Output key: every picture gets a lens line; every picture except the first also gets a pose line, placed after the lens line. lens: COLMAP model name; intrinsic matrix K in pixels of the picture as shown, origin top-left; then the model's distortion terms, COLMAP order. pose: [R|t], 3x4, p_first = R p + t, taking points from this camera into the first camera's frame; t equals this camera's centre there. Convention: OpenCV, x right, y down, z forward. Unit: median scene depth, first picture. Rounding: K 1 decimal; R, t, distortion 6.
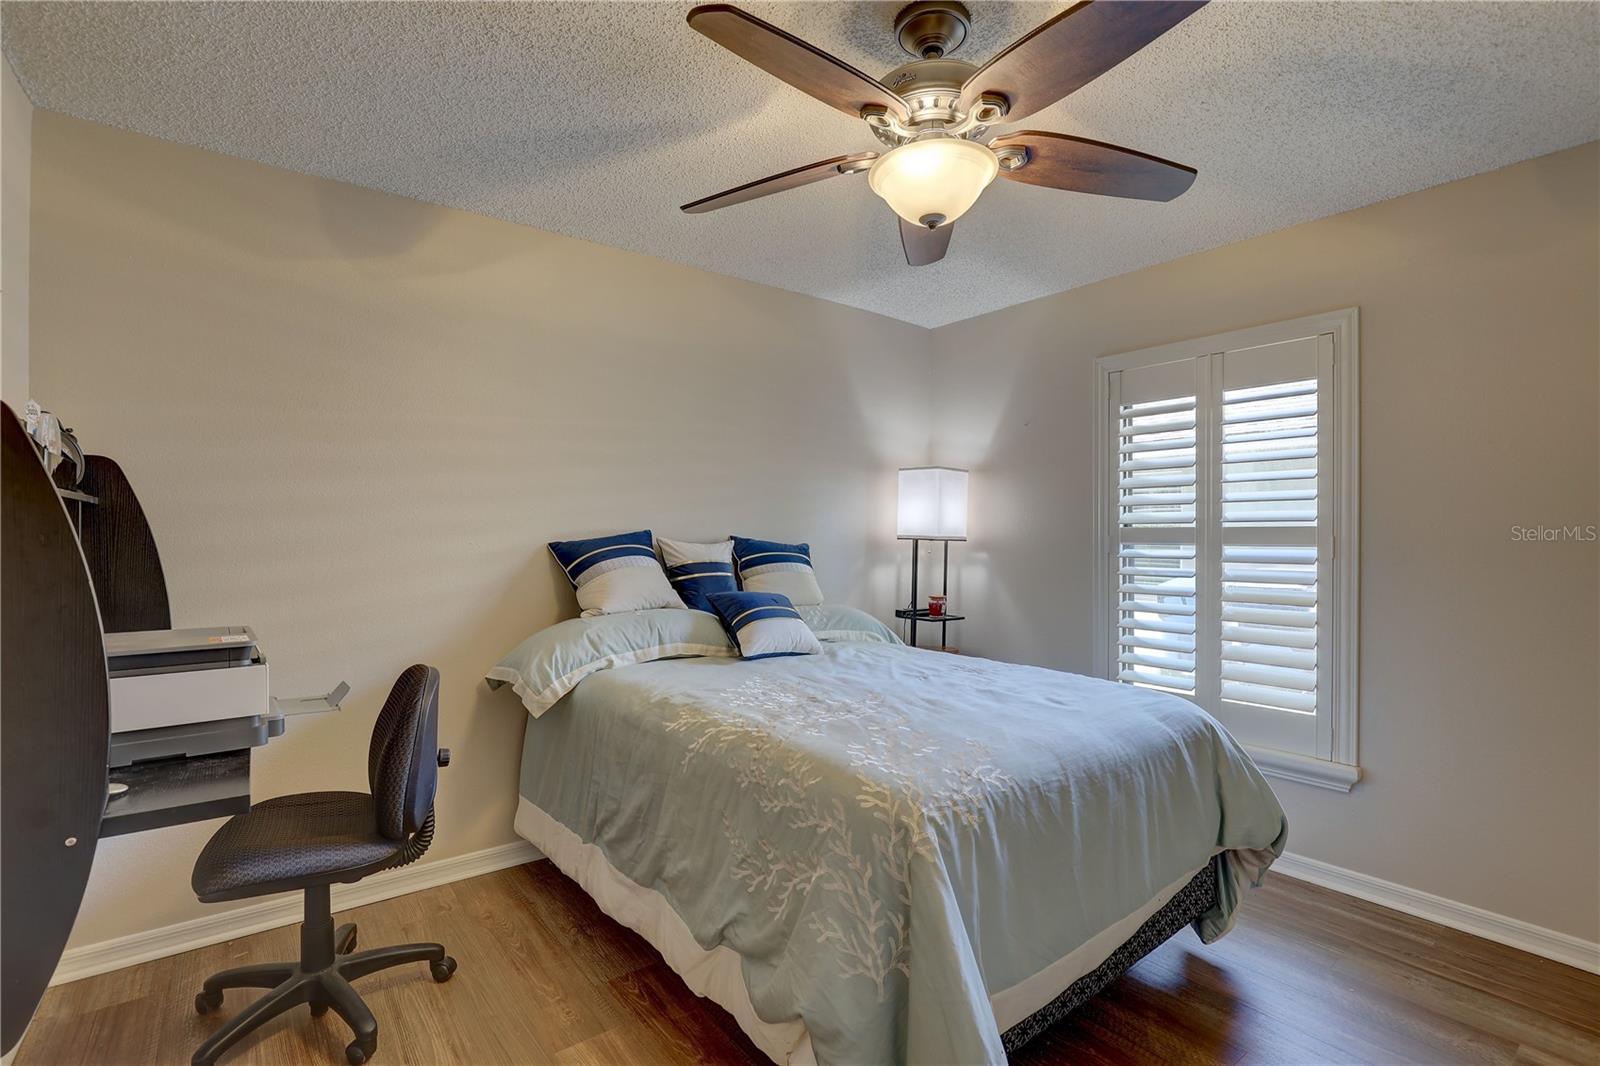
lens RADIAL K [[731.3, 0, 808.0], [0, 731.3, 536.1], [0, 0, 1]] dist [-0.035637, 0.006710]
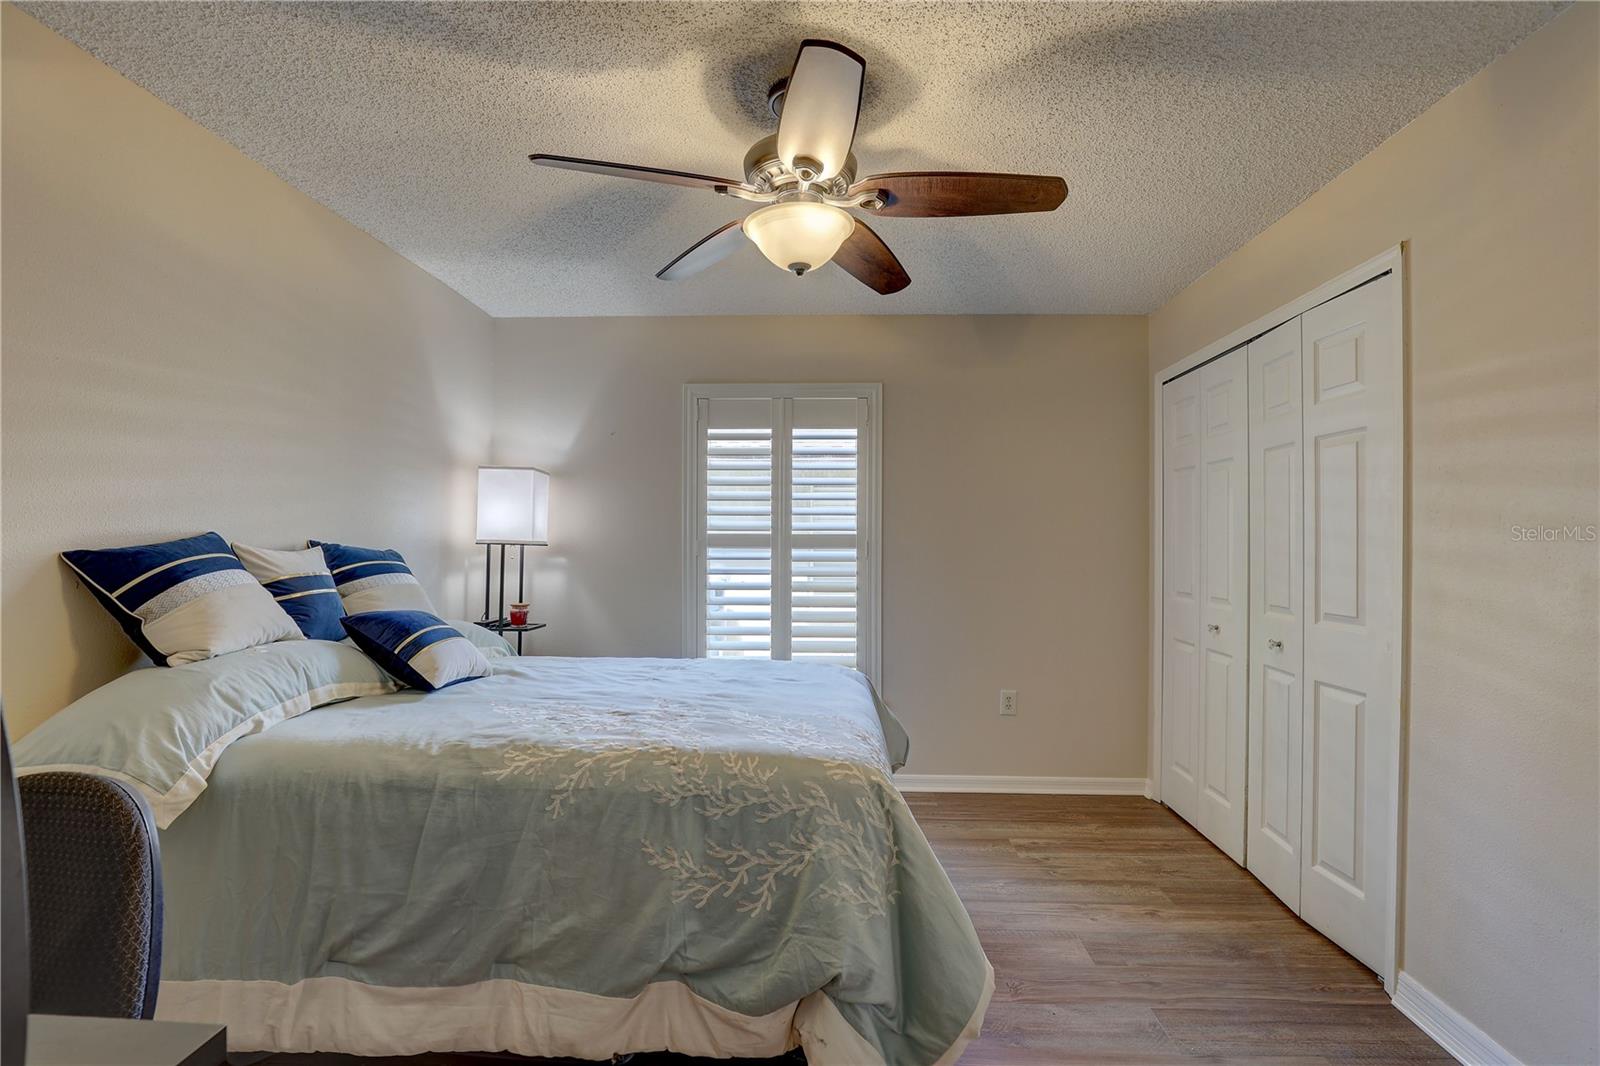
lens RADIAL K [[731.3, 0, 809.8], [0, 731.3, 534.9], [0, 0, 1]] dist [-0.035637, 0.006710]
pose [[0.645305, 0.007032, 0.763893, -0.435067], [-0.002822, 0.999973, -0.006822, -0.002883], [-0.763920, 0.002247, 0.645307, 0.152213]]
